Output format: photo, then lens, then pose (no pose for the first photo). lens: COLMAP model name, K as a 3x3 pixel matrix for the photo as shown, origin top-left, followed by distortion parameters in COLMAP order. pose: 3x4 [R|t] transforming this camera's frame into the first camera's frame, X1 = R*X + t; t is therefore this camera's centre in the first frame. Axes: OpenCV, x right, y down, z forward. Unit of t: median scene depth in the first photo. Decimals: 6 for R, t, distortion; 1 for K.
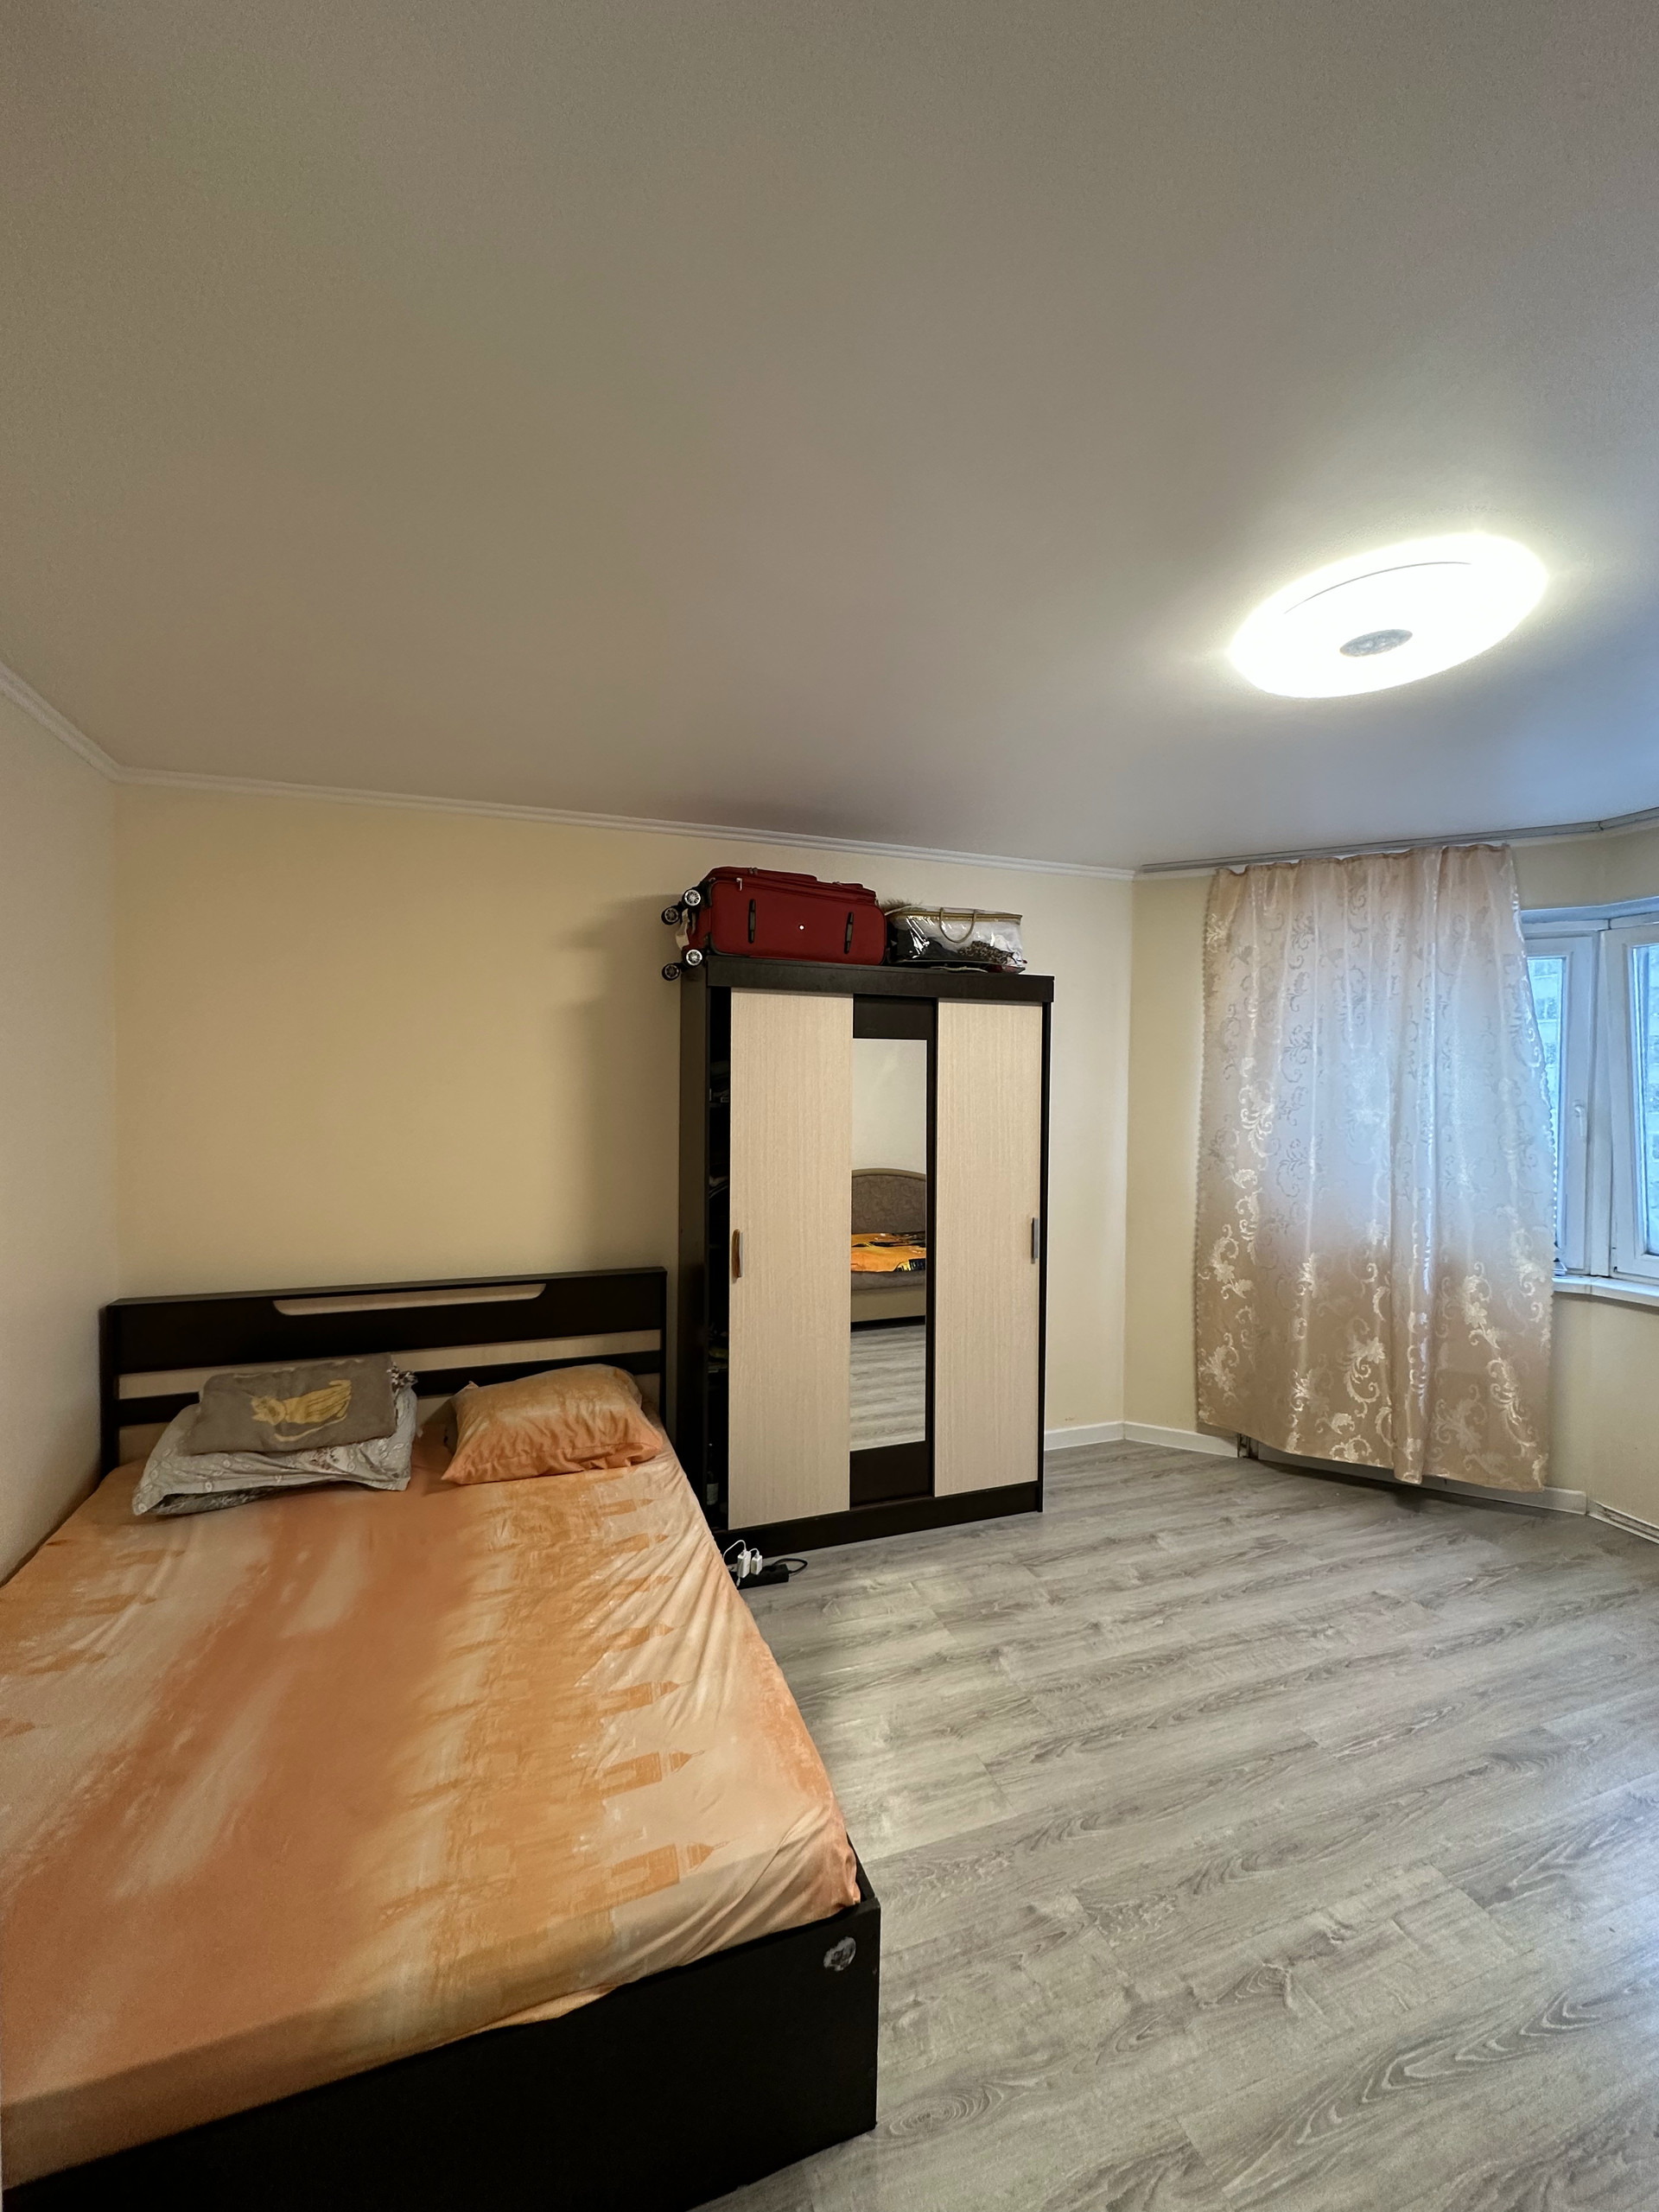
lens RADIAL K [[881.4, 0, 826.3], [0, 881.4, 1106.8], [0, 0, 1]] dist [-0.000785, 0.000290]
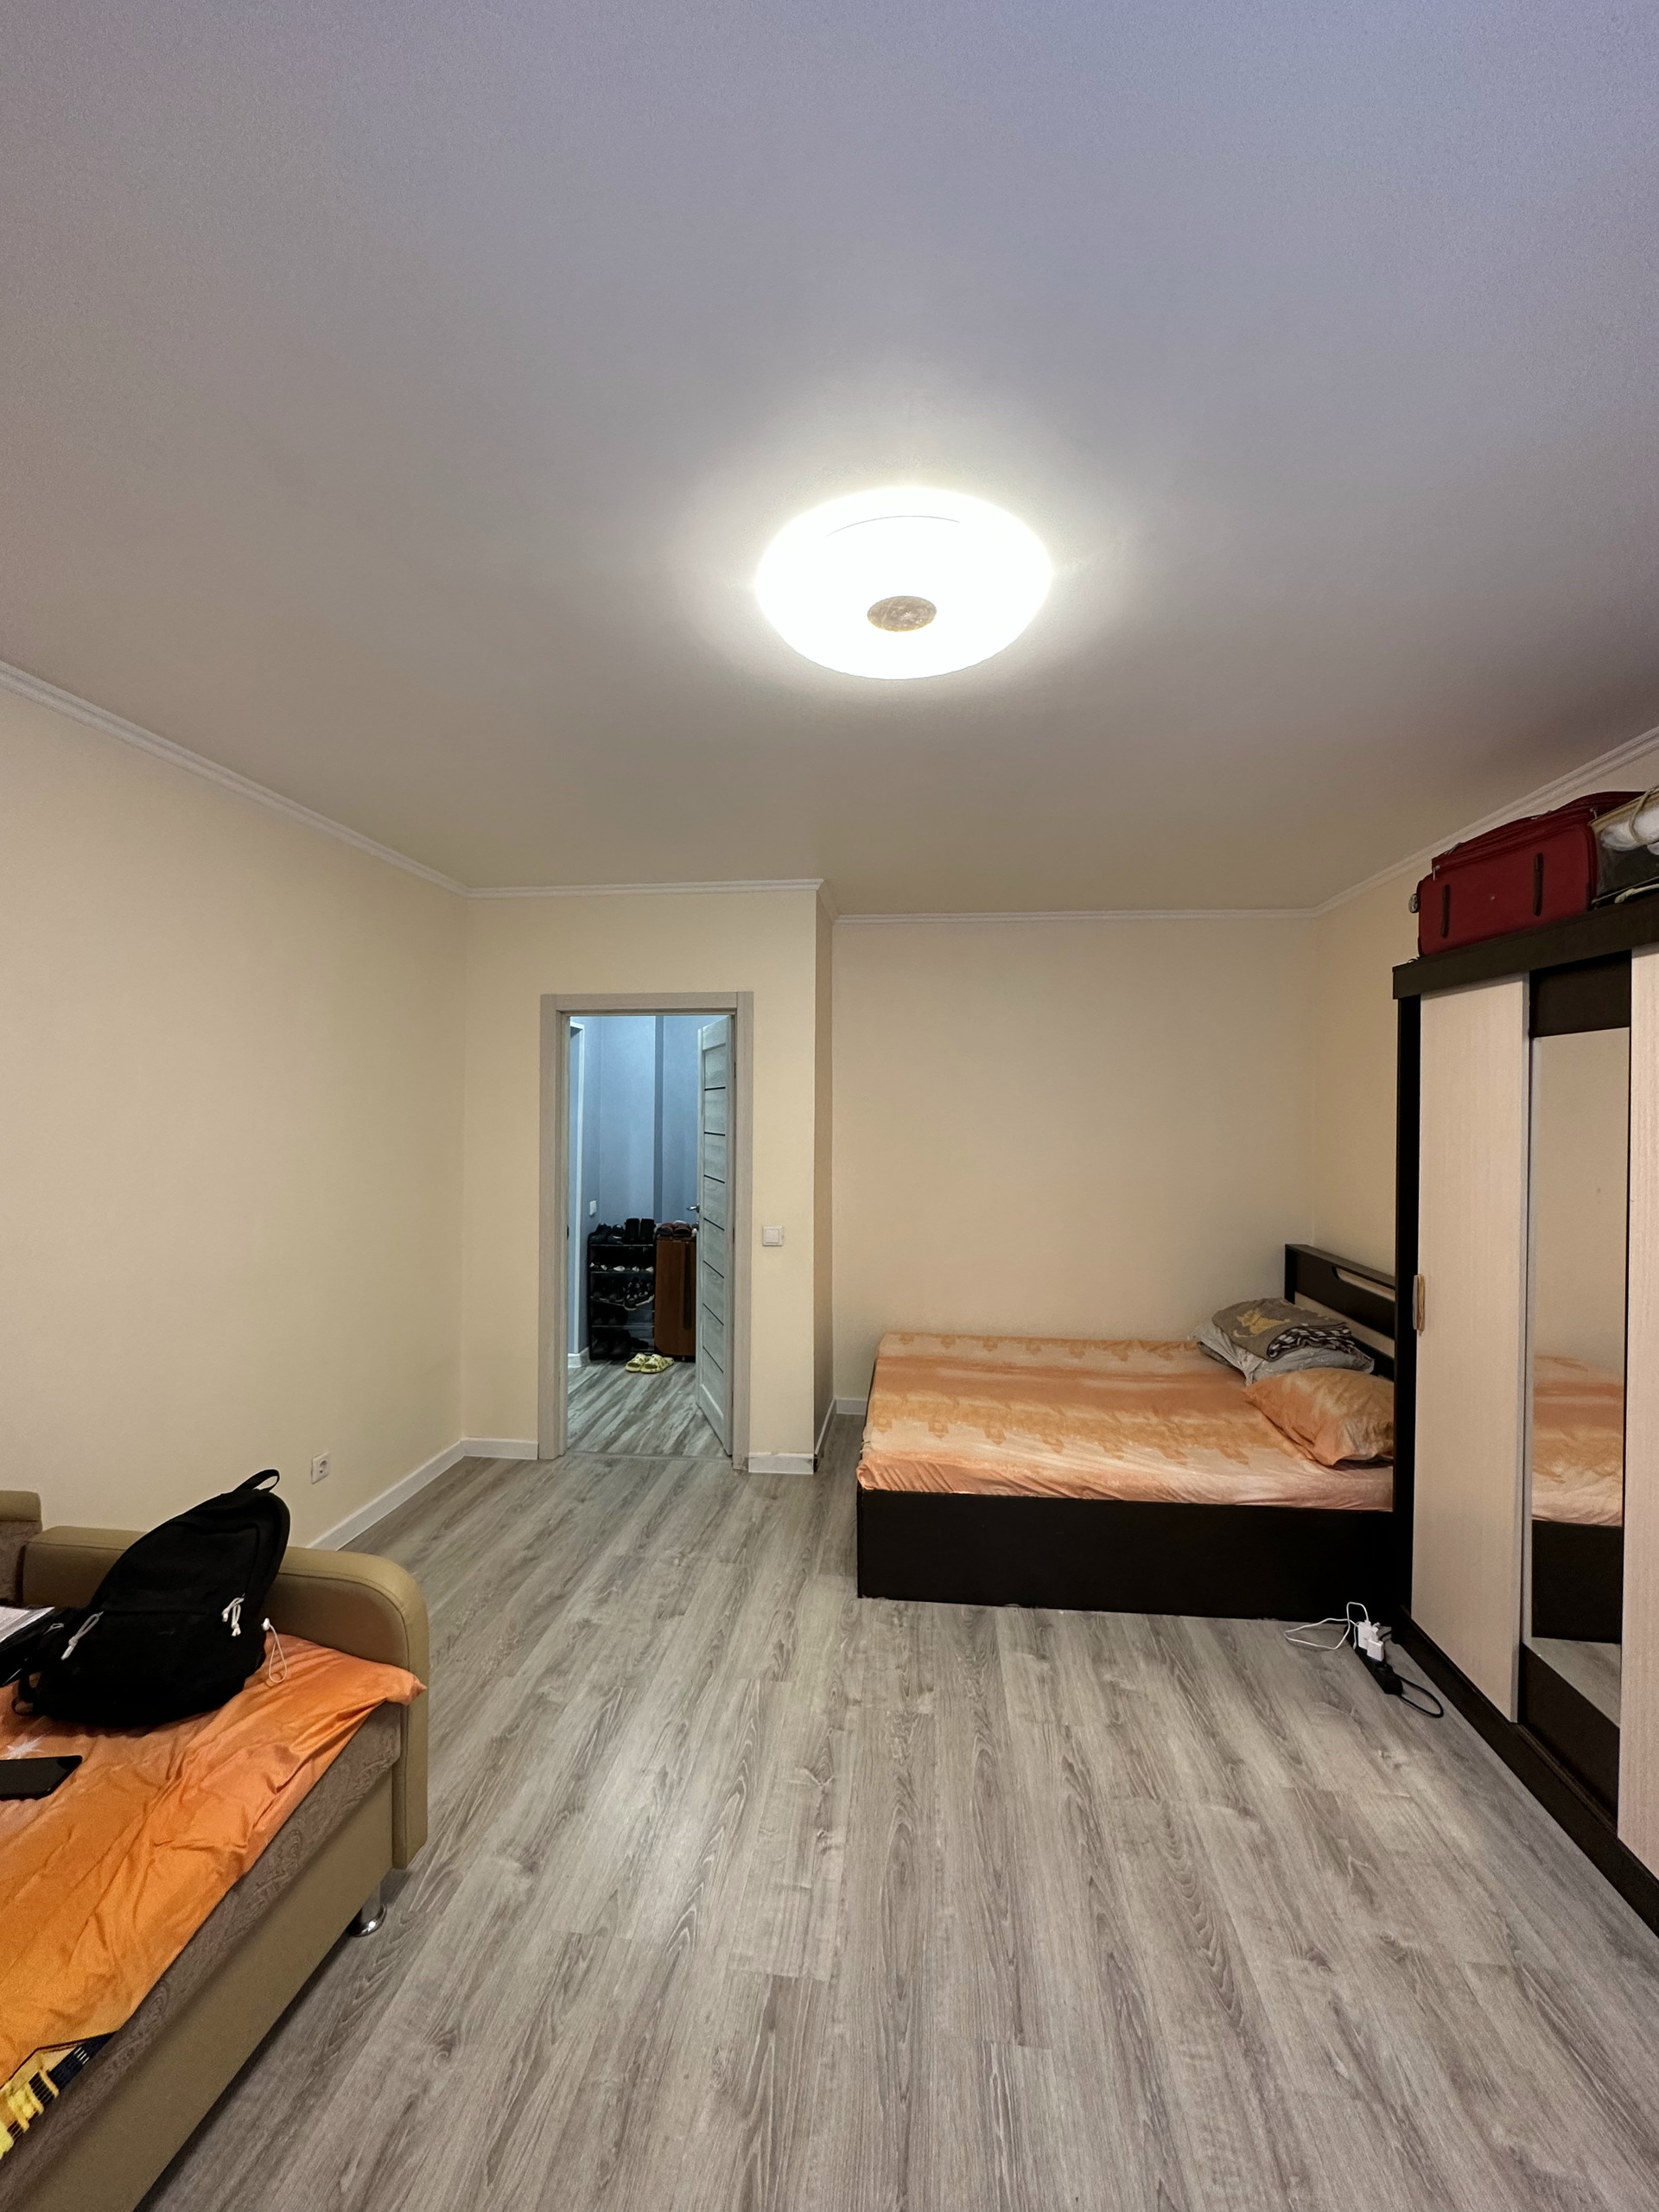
lens RADIAL K [[881.4, 0, 826.3], [0, 881.4, 1106.8], [0, 0, 1]] dist [-0.000785, 0.000290]
pose [[-0.437158, -0.005650, -0.899367, 0.826304], [-0.026606, 0.999624, 0.006653, -0.013365], [0.898991, 0.026837, -0.437143, 0.755049]]
